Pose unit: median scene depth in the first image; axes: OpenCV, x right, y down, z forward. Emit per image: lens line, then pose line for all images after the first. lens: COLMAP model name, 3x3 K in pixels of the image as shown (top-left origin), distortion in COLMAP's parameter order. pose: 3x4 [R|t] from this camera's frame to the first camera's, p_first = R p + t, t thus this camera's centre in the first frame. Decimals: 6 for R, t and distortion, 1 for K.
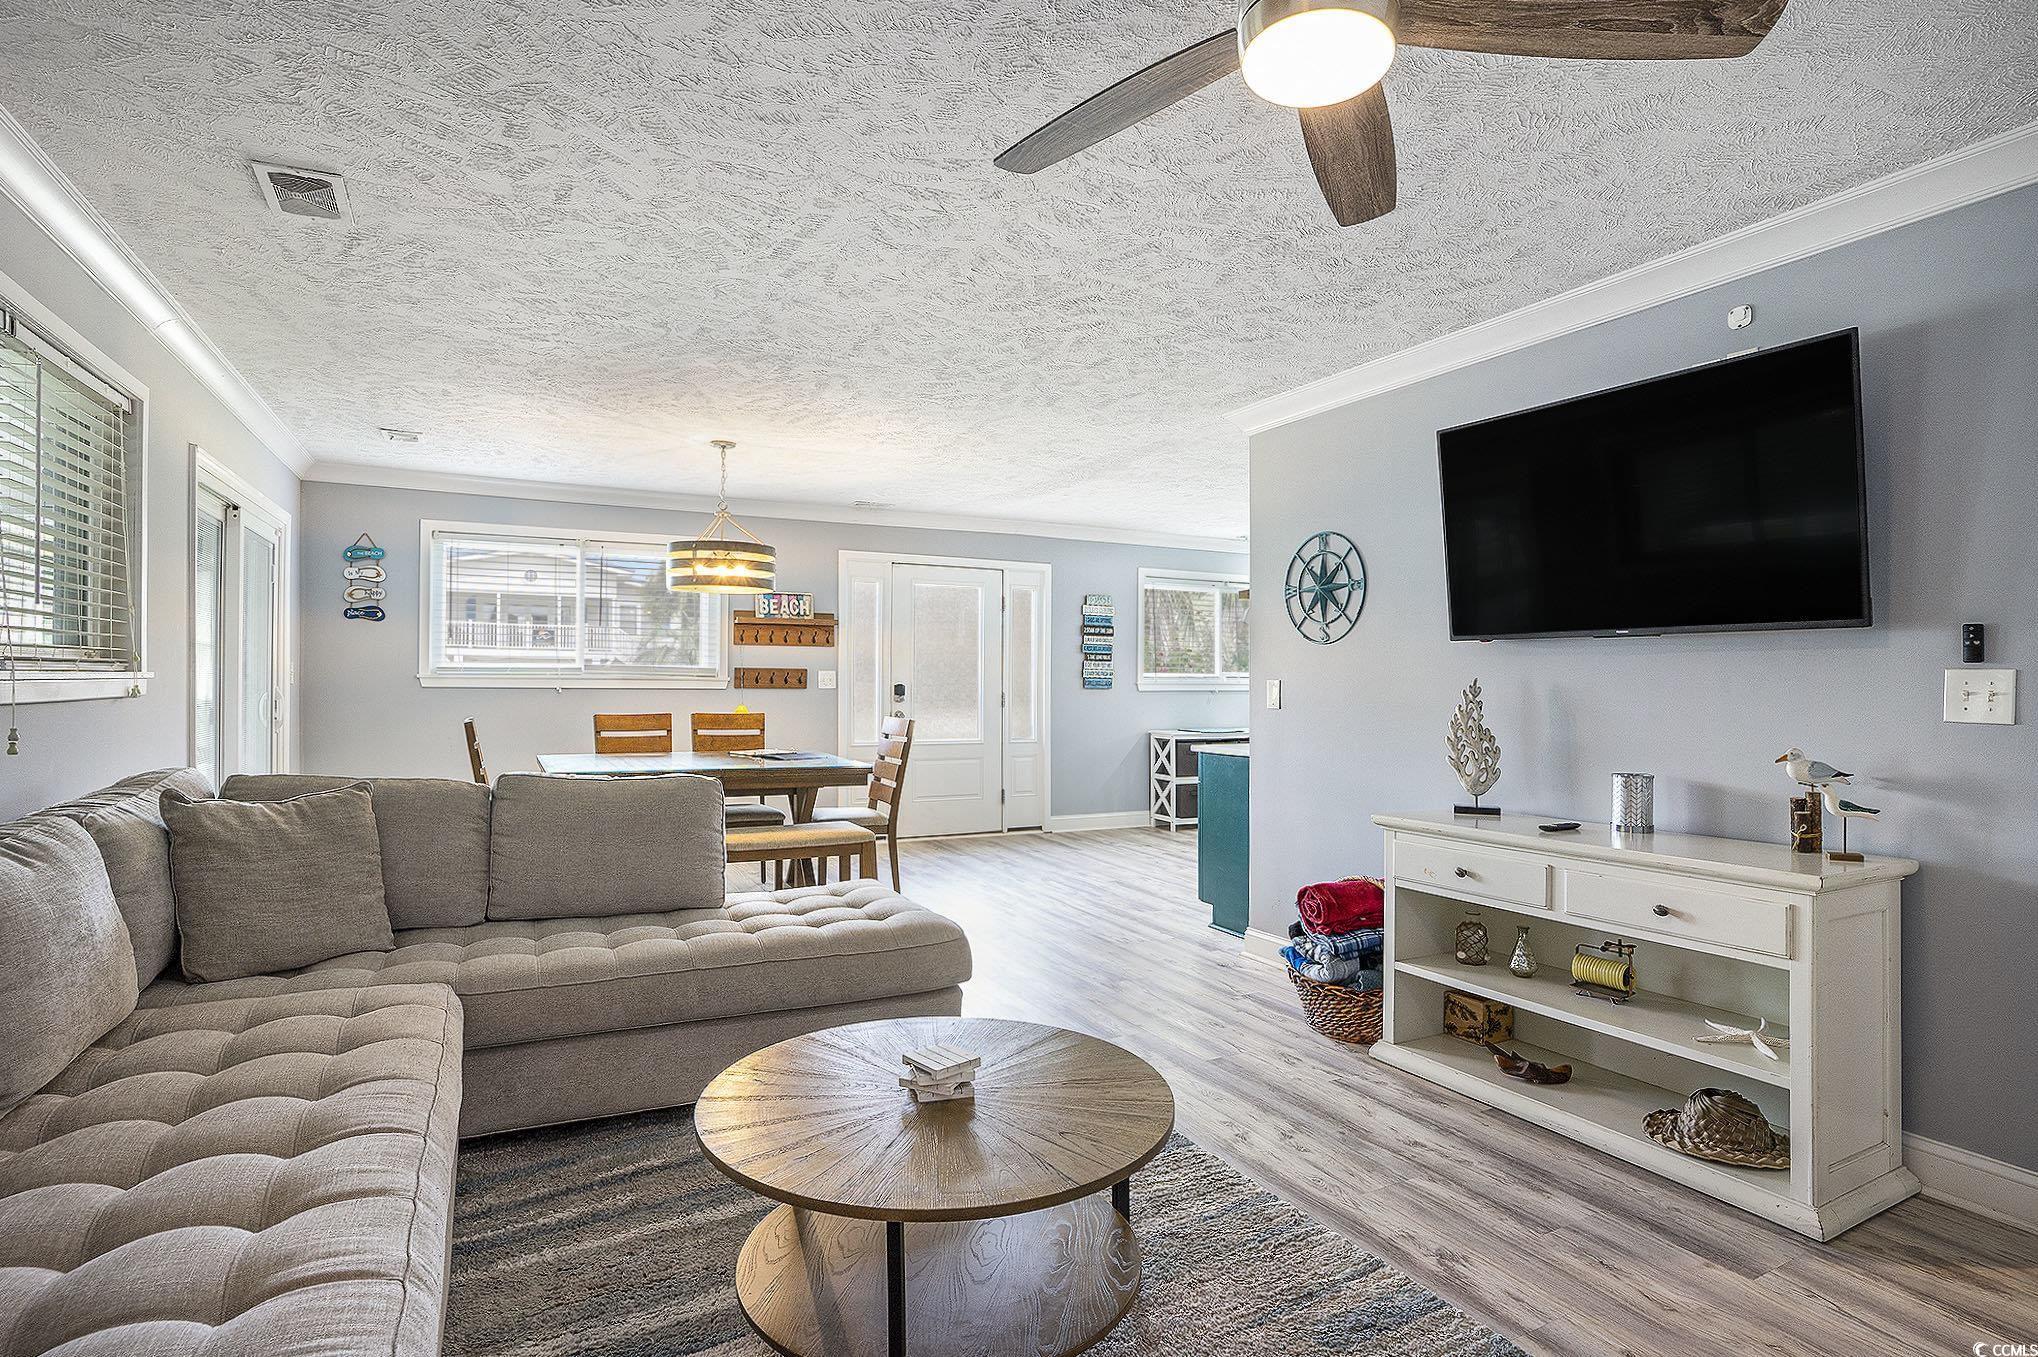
lens RADIAL K [[1007.4, 0, 1025.3], [0, 1007.4, 683.9], [0, 0, 1]] dist [-0.021339, 0.001874]
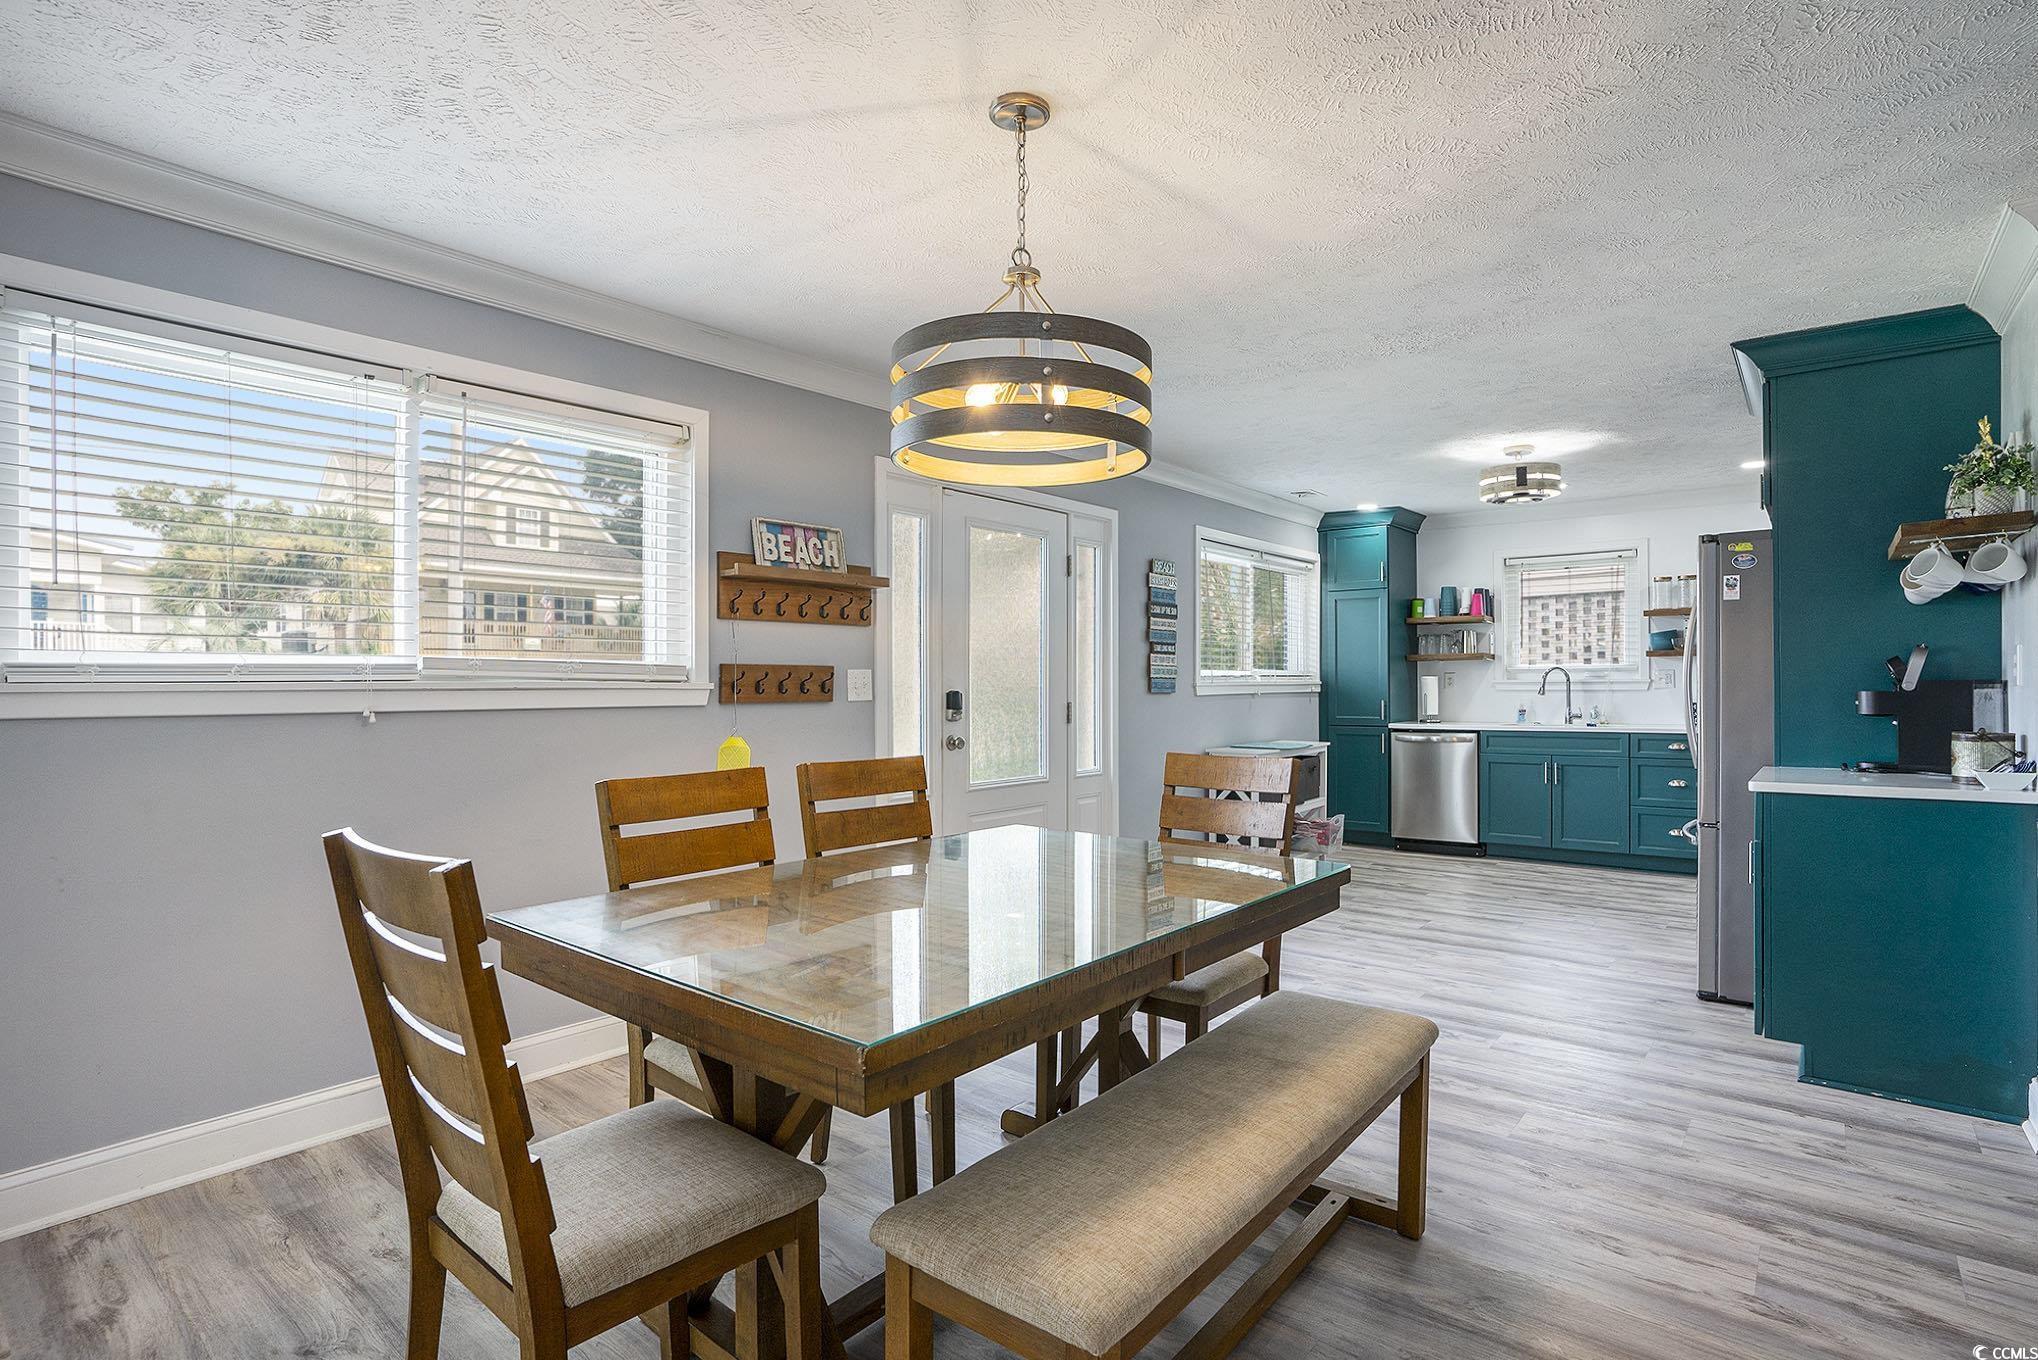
lens RADIAL K [[1007.4, 0, 1016.5], [0, 1007.4, 673.5], [0, 0, 1]] dist [-0.021339, 0.001874]
pose [[0.915907, -0.008284, 0.401305, -0.303128], [0.013386, 0.999861, -0.009909, -0.003423], [-0.401167, 0.014448, 0.915891, 0.401850]]
